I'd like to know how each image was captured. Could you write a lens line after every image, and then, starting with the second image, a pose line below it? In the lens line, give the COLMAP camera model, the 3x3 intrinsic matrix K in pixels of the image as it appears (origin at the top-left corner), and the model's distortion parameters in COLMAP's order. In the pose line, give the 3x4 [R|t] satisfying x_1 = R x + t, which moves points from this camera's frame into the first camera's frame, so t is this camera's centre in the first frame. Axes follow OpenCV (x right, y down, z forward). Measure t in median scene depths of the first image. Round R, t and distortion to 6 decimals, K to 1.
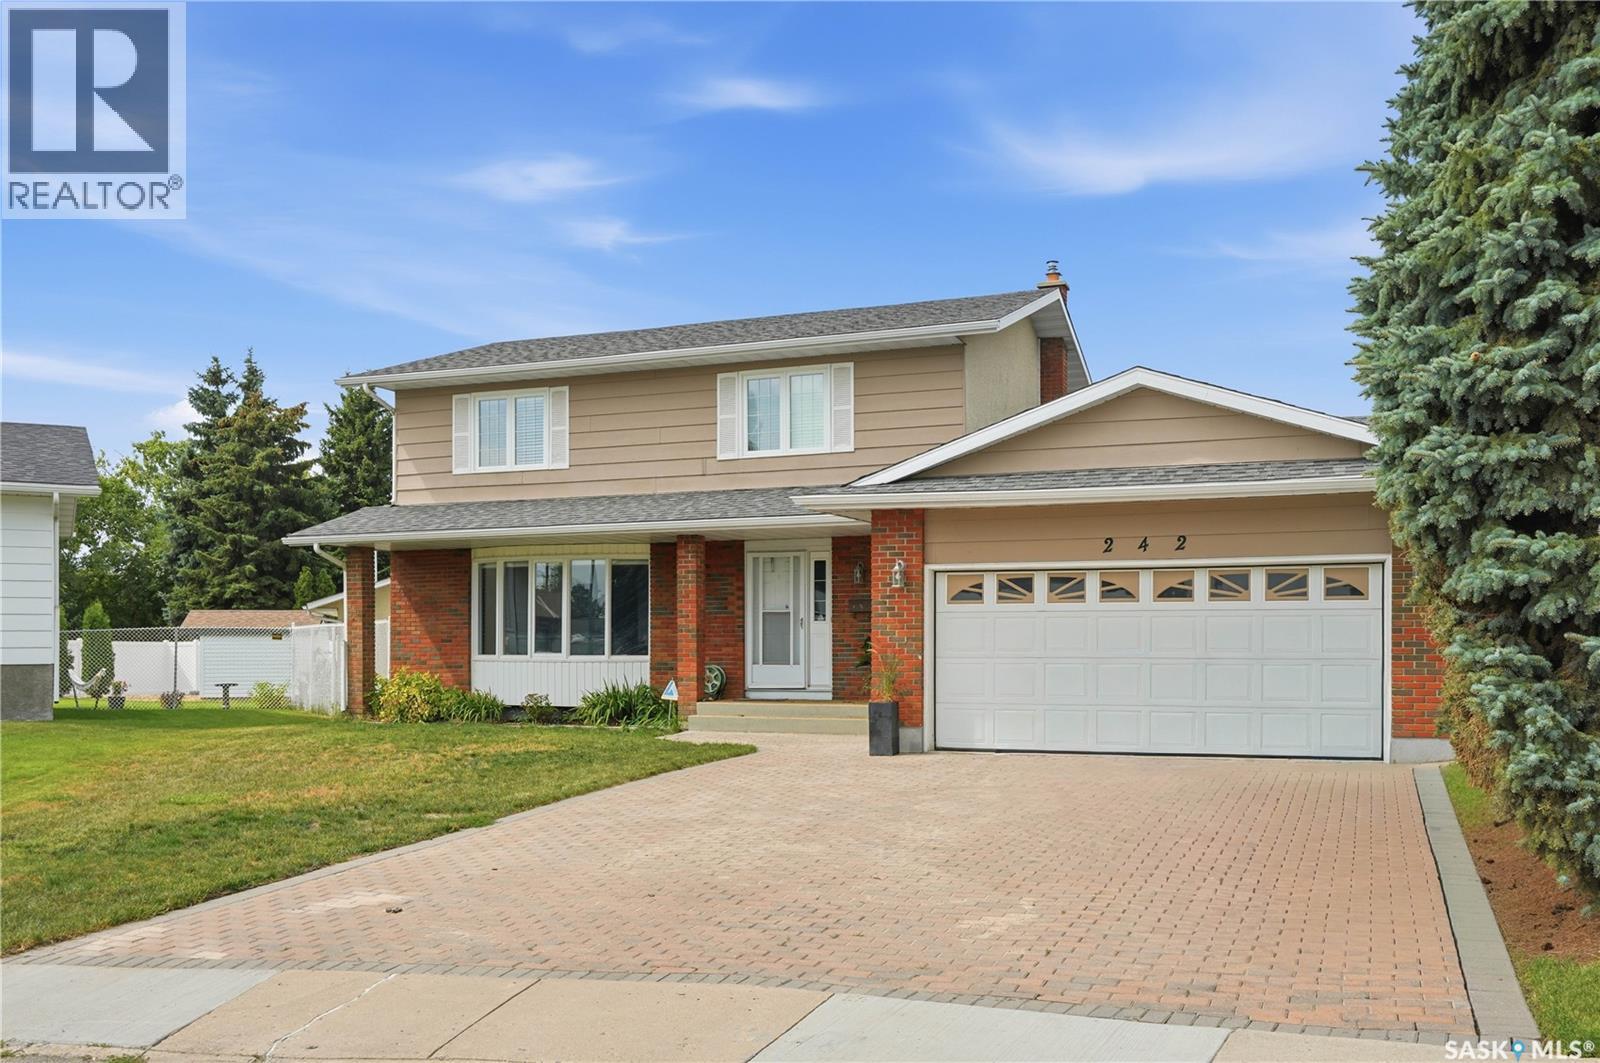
lens RADIAL K [[744.4, 0, 798.9], [0, 744.4, 545.9], [0, 0, 1]] dist [0.000508, 0.000035]
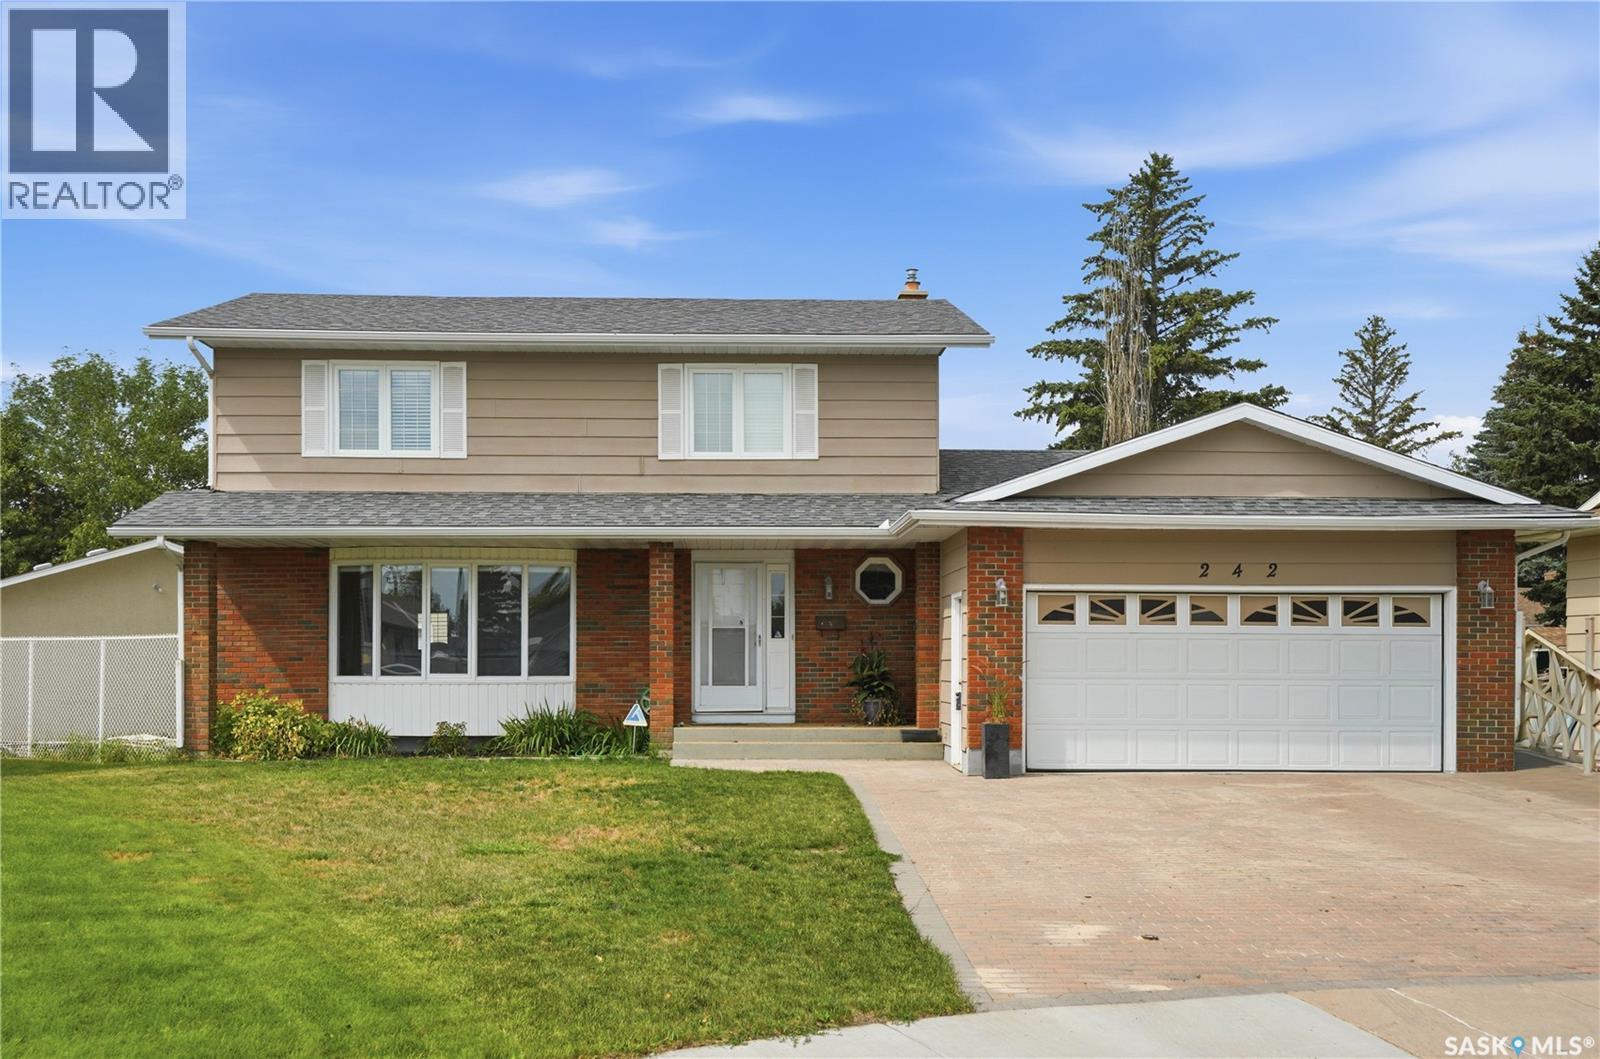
lens RADIAL K [[804.5, 0, 801.9], [0, 804.5, 553.2], [0, 0, 1]] dist [0.024752, -0.000410]
pose [[0.976444, 0.031579, 0.213447, -0.161548], [-0.030758, 0.999501, -0.007164, 0.000163], [-0.213566, 0.000430, 0.976928, 0.007445]]
